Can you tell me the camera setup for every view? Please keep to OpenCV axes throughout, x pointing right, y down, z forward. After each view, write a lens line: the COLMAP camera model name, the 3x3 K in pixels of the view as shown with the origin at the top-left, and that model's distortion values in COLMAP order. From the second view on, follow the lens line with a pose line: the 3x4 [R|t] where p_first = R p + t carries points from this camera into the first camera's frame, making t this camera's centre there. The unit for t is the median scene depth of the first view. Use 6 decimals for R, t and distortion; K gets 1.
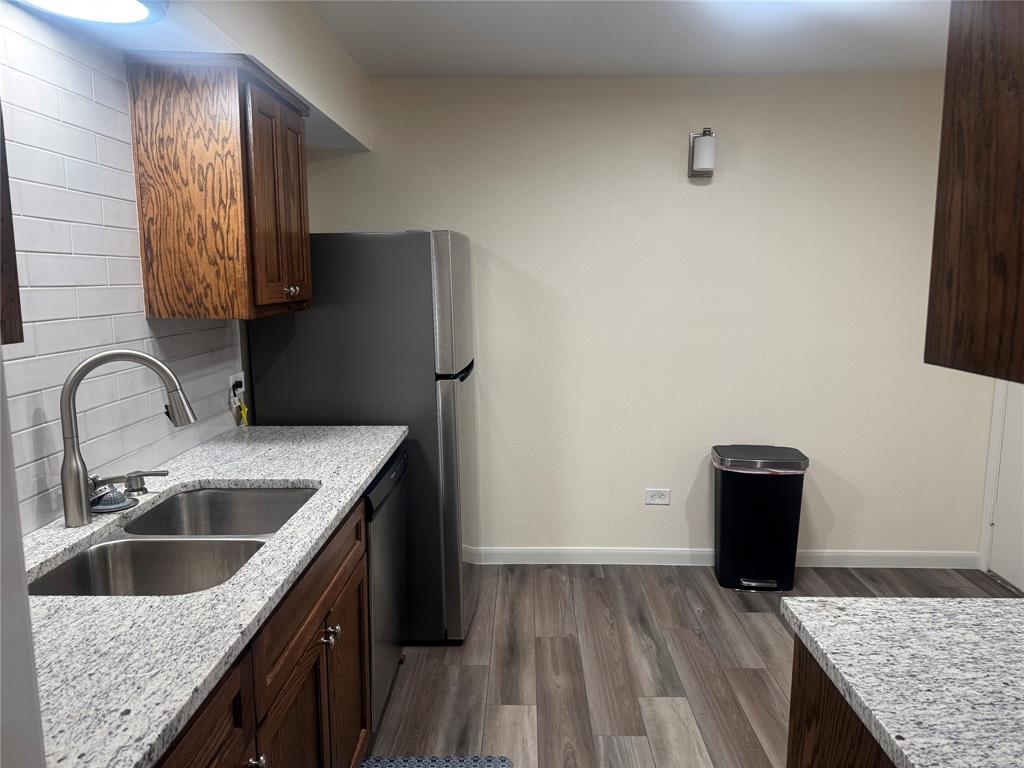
lens RADIAL K [[721.8, 0, 510.7], [0, 721.8, 383.4], [0, 0, 1]] dist [0.081644, -0.083056]
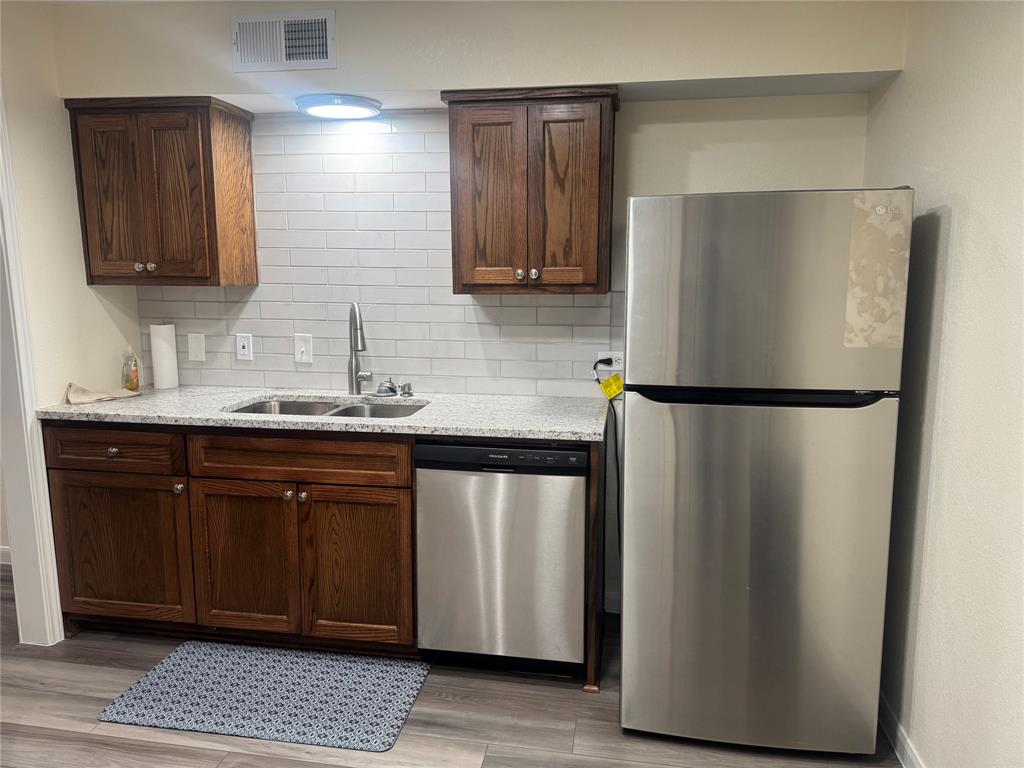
lens RADIAL K [[721.8, 0, 511.9], [0, 721.8, 385.6], [0, 0, 1]] dist [0.081644, -0.083056]
pose [[-0.141416, 0.157563, -0.977331, 0.766940], [-0.136067, 0.974789, 0.176841, -0.149852], [0.980555, 0.157991, -0.116411, 1.059625]]
